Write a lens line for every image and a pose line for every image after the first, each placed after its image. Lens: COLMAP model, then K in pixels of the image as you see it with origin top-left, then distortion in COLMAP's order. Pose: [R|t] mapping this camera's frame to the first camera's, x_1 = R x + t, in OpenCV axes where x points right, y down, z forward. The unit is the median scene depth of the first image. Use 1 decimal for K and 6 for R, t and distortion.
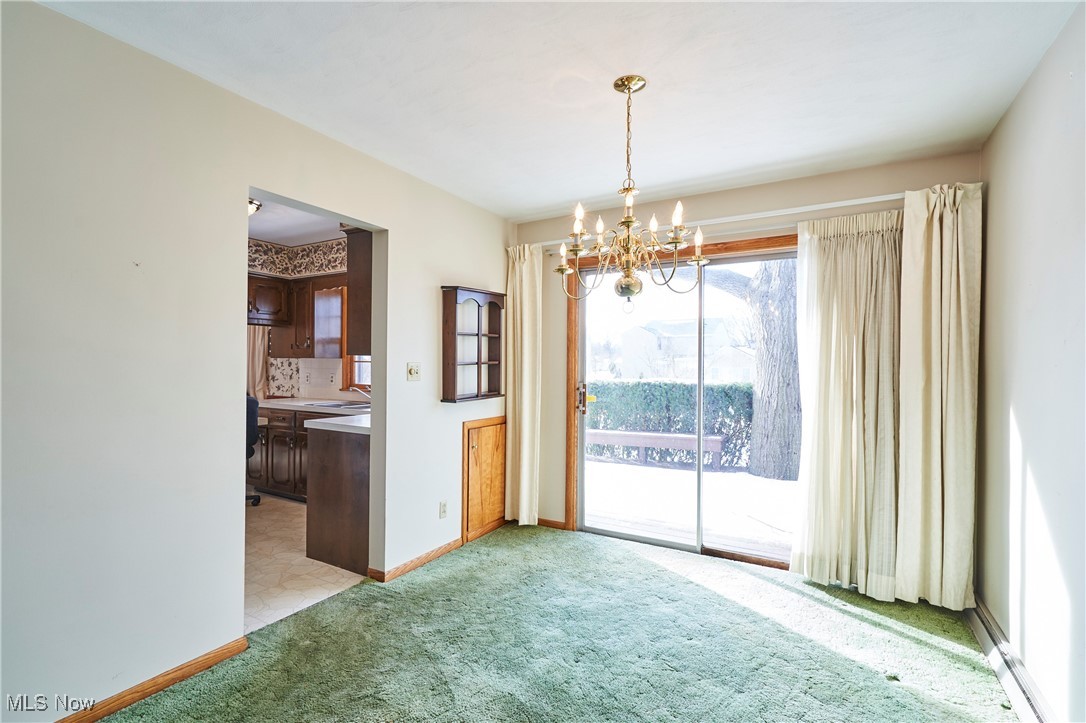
lens RADIAL K [[498.9, 0, 536.8], [0, 498.9, 363.2], [0, 0, 1]] dist [0.002150, -0.000709]
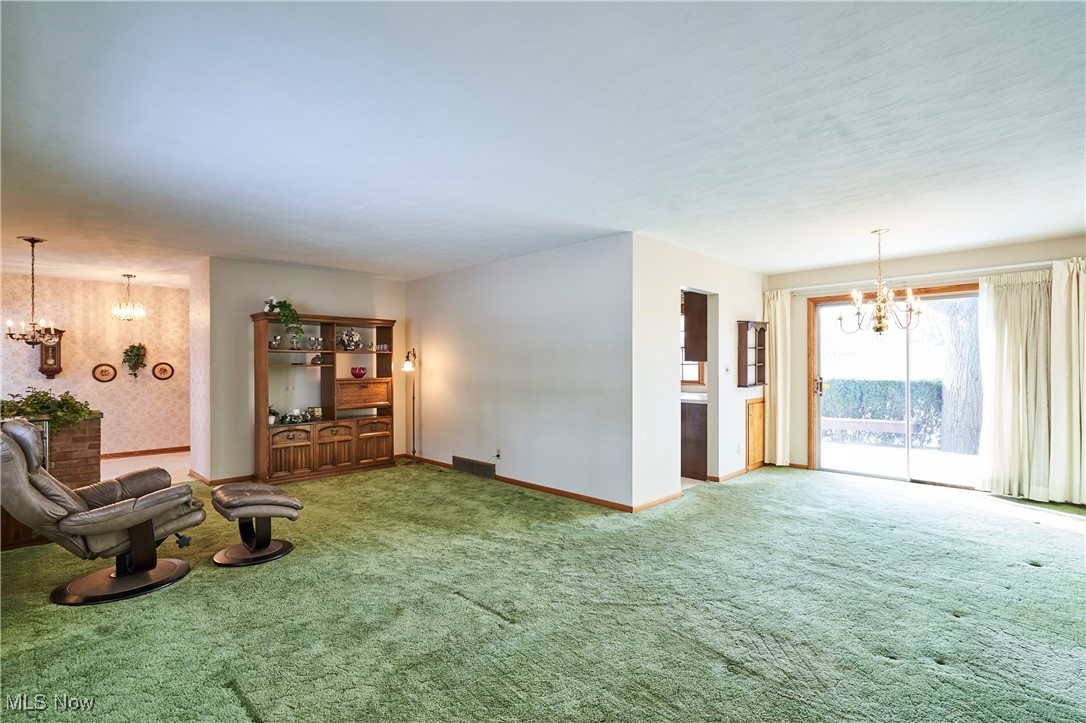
lens RADIAL K [[498.9, 0, 541.9], [0, 498.9, 364.4], [0, 0, 1]] dist [0.002150, -0.000709]
pose [[0.967257, -0.012433, -0.253495, -0.348543], [0.012575, 0.999920, -0.001060, -0.007769], [0.253488, -0.002162, 0.967336, -0.732101]]
